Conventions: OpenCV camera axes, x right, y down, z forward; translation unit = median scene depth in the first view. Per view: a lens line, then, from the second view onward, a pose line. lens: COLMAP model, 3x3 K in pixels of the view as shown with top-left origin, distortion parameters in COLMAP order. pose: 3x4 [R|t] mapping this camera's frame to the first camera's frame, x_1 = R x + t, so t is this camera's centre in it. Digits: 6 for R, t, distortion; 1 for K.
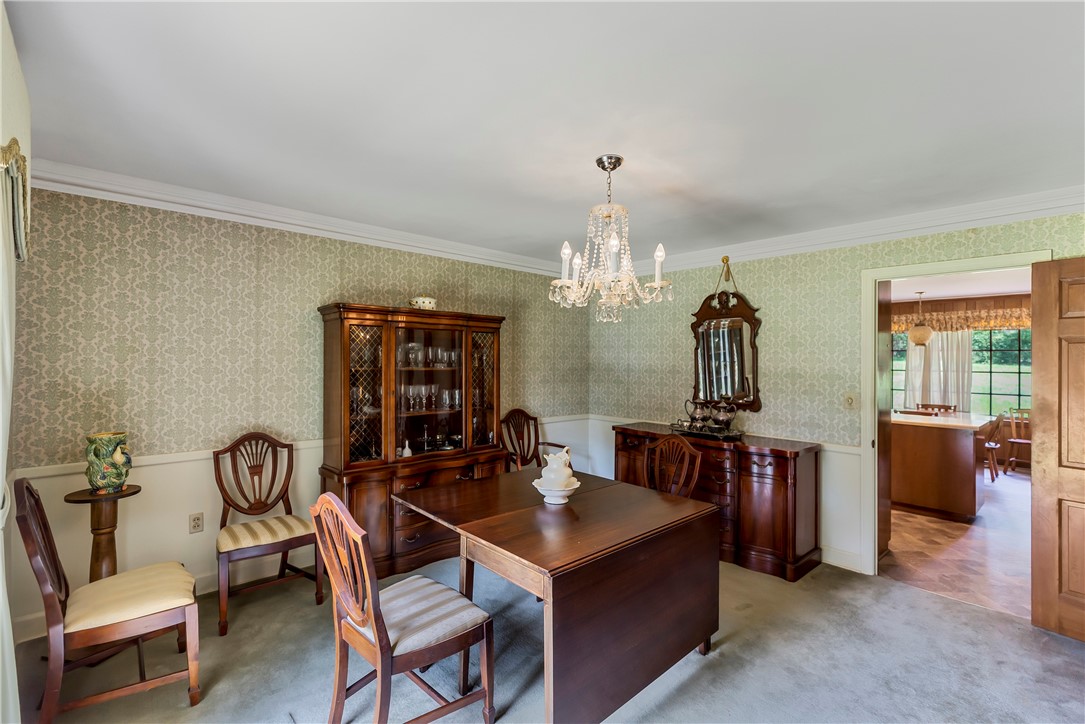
lens RADIAL K [[485.1, 0, 542.2], [0, 485.1, 366.3], [0, 0, 1]] dist [0.006512, 0.000322]
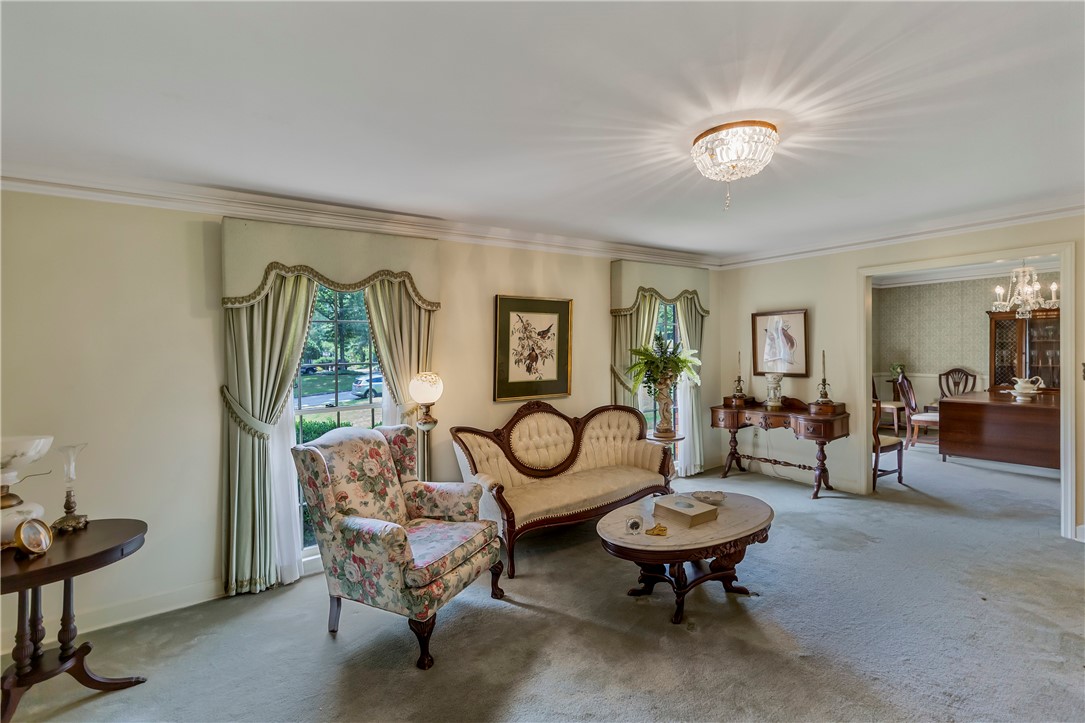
lens RADIAL K [[485.1, 0, 542.9], [0, 485.1, 346.0], [0, 0, 1]] dist [0.006512, 0.000322]
pose [[-0.130500, -0.010633, -0.991391, 2.102397], [-0.003300, 0.999942, -0.010291, 0.058064], [0.991443, 0.001929, -0.130527, -0.721195]]
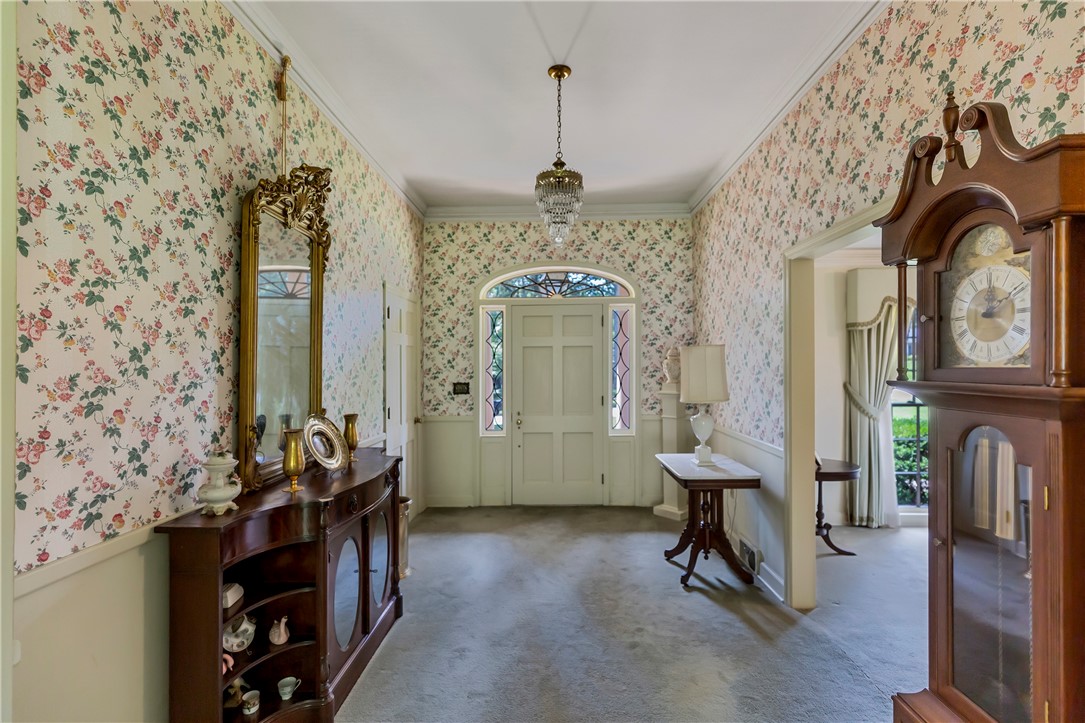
lens RADIAL K [[485.1, 0, 542.5], [0, 485.1, 359.2], [0, 0, 1]] dist [0.006512, 0.000322]
pose [[-0.698891, -0.013481, -0.715101, 3.105006], [-0.014083, 0.999888, -0.005086, 0.087406], [0.715089, 0.006516, -0.699003, -1.238259]]
